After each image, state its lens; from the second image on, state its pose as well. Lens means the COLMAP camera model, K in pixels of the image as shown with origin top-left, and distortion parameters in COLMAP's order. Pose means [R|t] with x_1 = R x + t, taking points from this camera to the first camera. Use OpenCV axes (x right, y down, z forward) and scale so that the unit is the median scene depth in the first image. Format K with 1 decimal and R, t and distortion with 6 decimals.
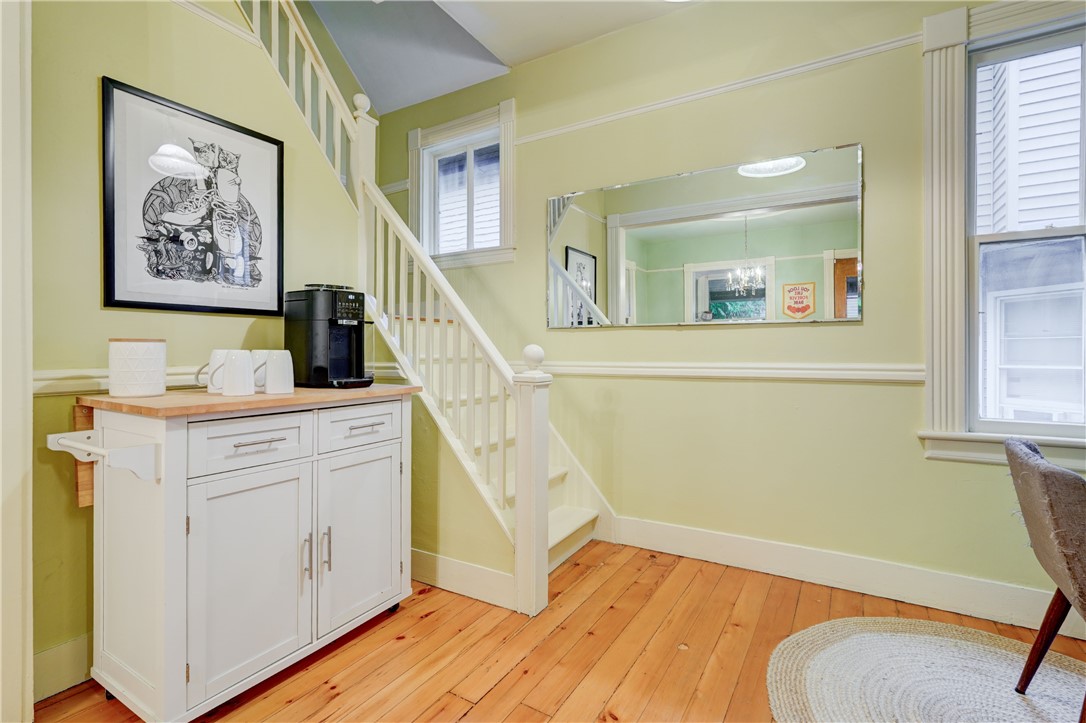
lens RADIAL K [[499.4, 0, 544.4], [0, 499.4, 354.0], [0, 0, 1]] dist [-0.004294, 0.004404]
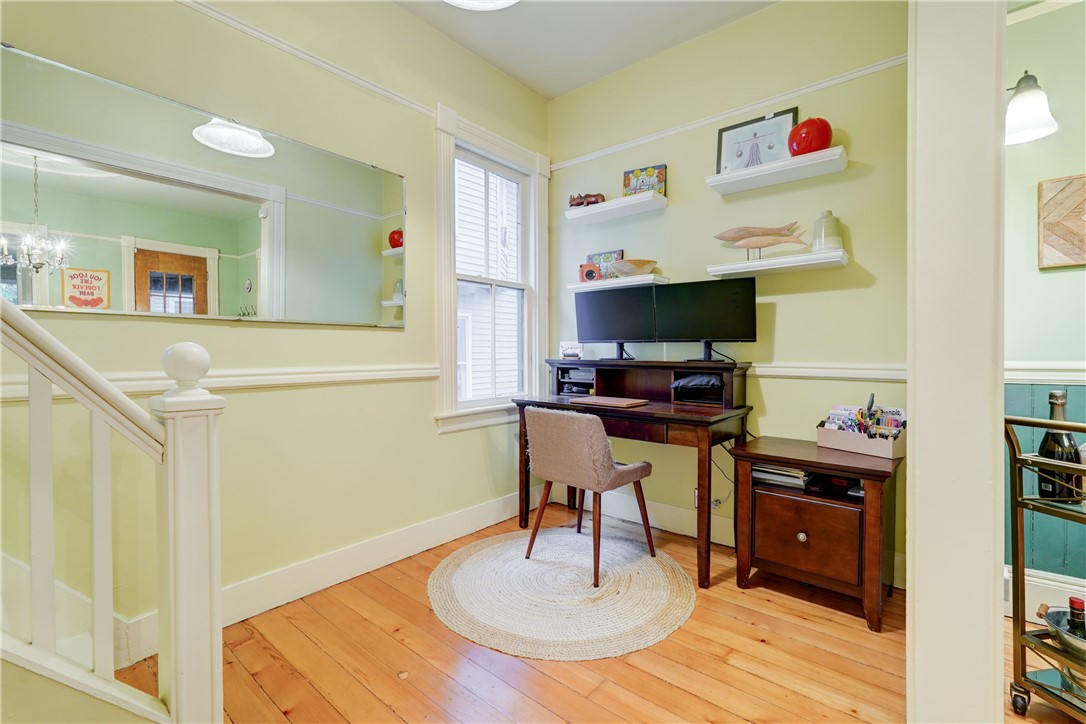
lens RADIAL K [[499.4, 0, 541.1], [0, 499.4, 361.6], [0, 0, 1]] dist [-0.004294, 0.004404]
pose [[0.148700, -0.013591, 0.988789, -0.517213], [0.007527, 0.999892, 0.012612, 0.000562], [-0.988854, 0.005567, 0.148786, 0.540084]]
